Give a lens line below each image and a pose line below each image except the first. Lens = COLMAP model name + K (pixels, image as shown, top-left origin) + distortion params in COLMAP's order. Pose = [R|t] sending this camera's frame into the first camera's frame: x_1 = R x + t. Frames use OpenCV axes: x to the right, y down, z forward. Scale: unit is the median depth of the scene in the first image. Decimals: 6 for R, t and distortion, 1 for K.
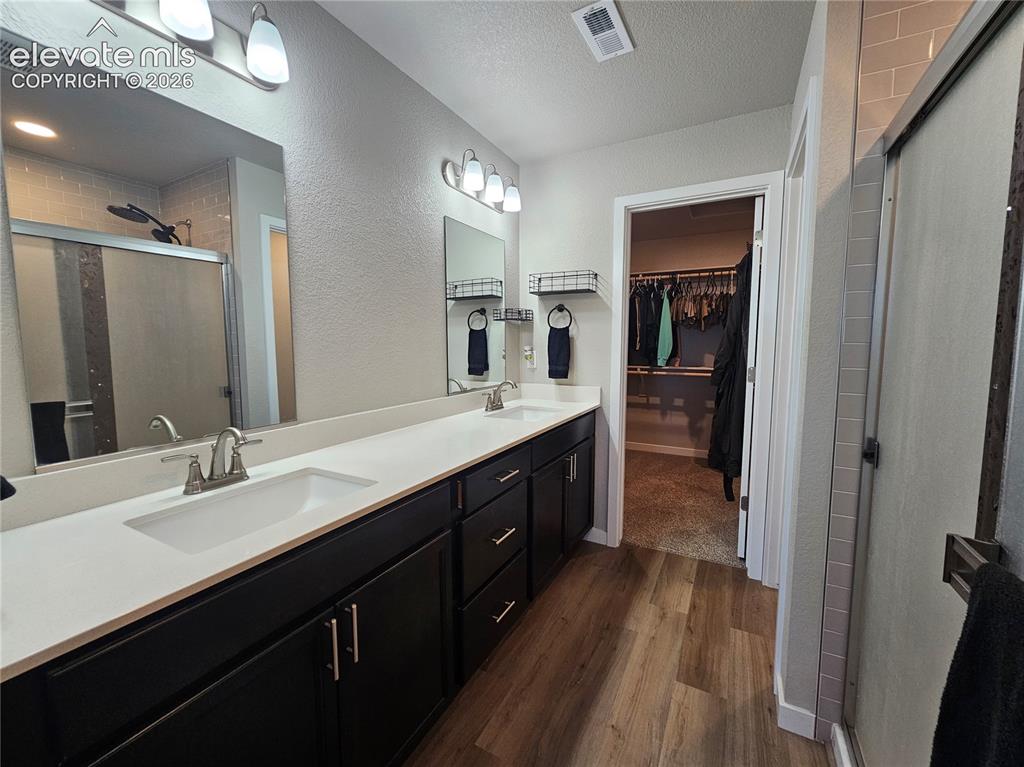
lens RADIAL K [[421.6, 0, 509.7], [0, 421.6, 378.9], [0, 0, 1]] dist [0.000929, 0.000195]
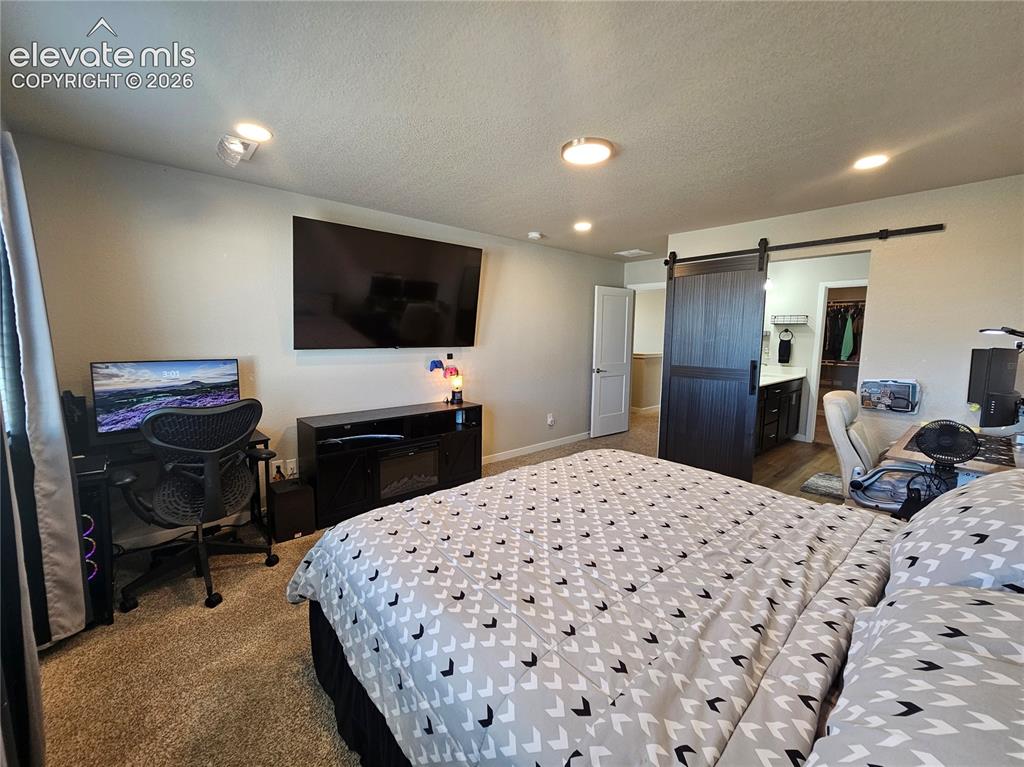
lens RADIAL K [[421.6, 0, 509.7], [0, 421.6, 378.9], [0, 0, 1]] dist [0.000929, 0.000195]
pose [[0.941665, 0.046154, -0.333372, -0.429328], [-0.039654, 0.998868, 0.026281, 0.069449], [0.334208, -0.011529, 0.942429, -1.347554]]
